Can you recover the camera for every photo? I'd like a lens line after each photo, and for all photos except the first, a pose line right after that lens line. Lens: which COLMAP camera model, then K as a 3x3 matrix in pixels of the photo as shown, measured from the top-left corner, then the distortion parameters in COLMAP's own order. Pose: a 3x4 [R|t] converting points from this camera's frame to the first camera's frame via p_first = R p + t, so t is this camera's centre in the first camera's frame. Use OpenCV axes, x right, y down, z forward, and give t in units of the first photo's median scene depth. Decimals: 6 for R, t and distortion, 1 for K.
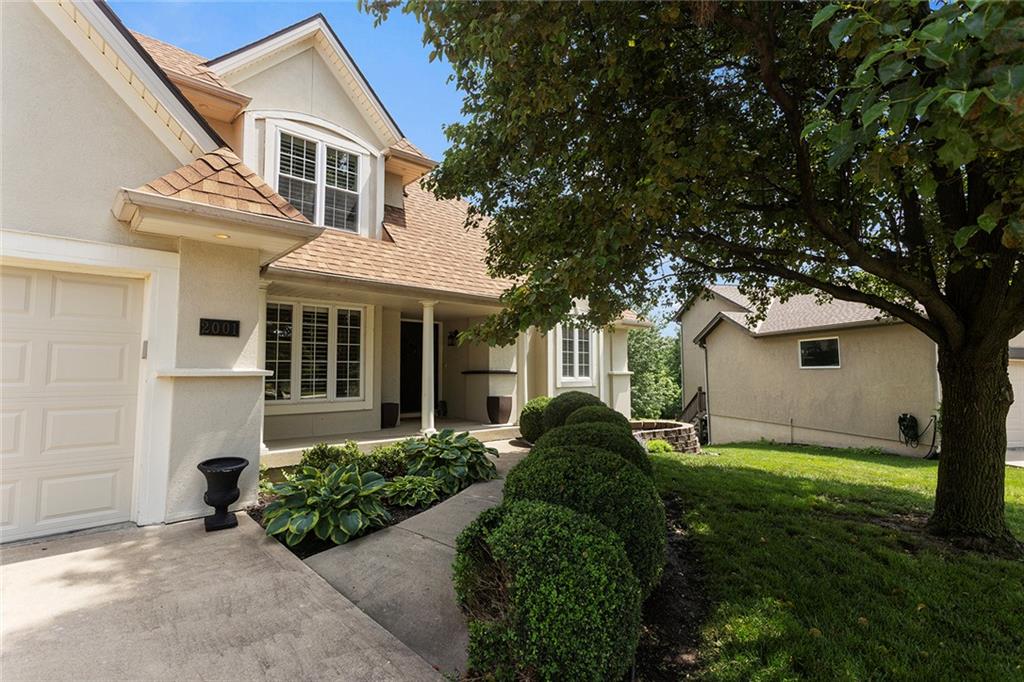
lens RADIAL K [[482.9, 0, 512.9], [0, 482.9, 338.8], [0, 0, 1]] dist [-0.000641, -0.000075]
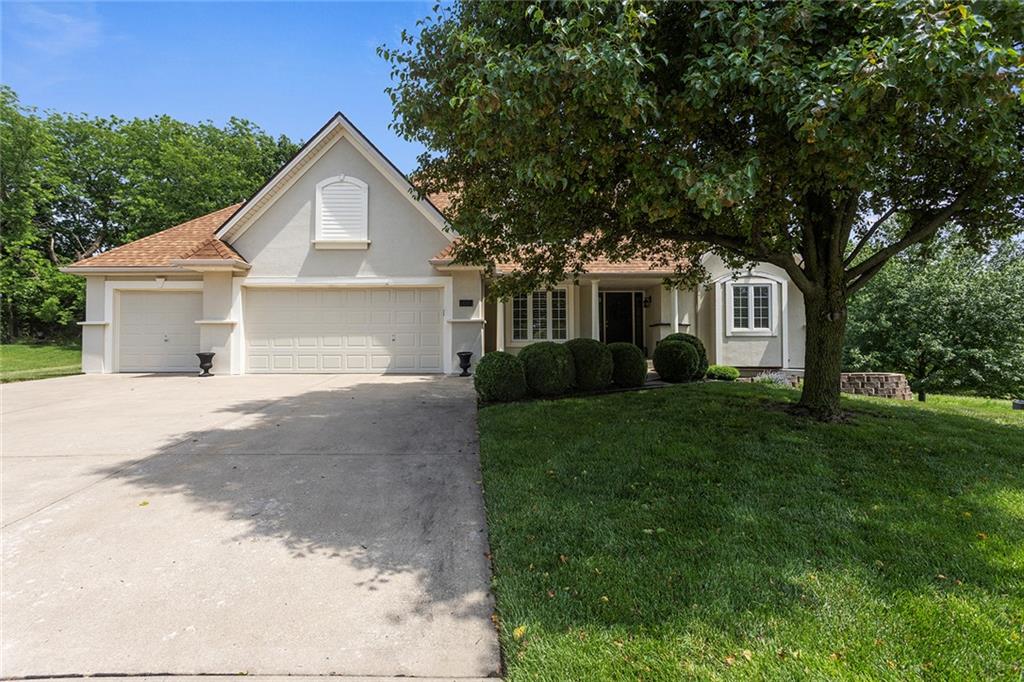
lens RADIAL K [[482.9, 0, 512.9], [0, 482.9, 338.8], [0, 0, 1]] dist [-0.000641, -0.000075]
pose [[0.714345, -0.007166, -0.699757, 1.297530], [0.047100, 0.998172, 0.037860, 0.076844], [0.698207, -0.060004, 0.713377, -0.639443]]
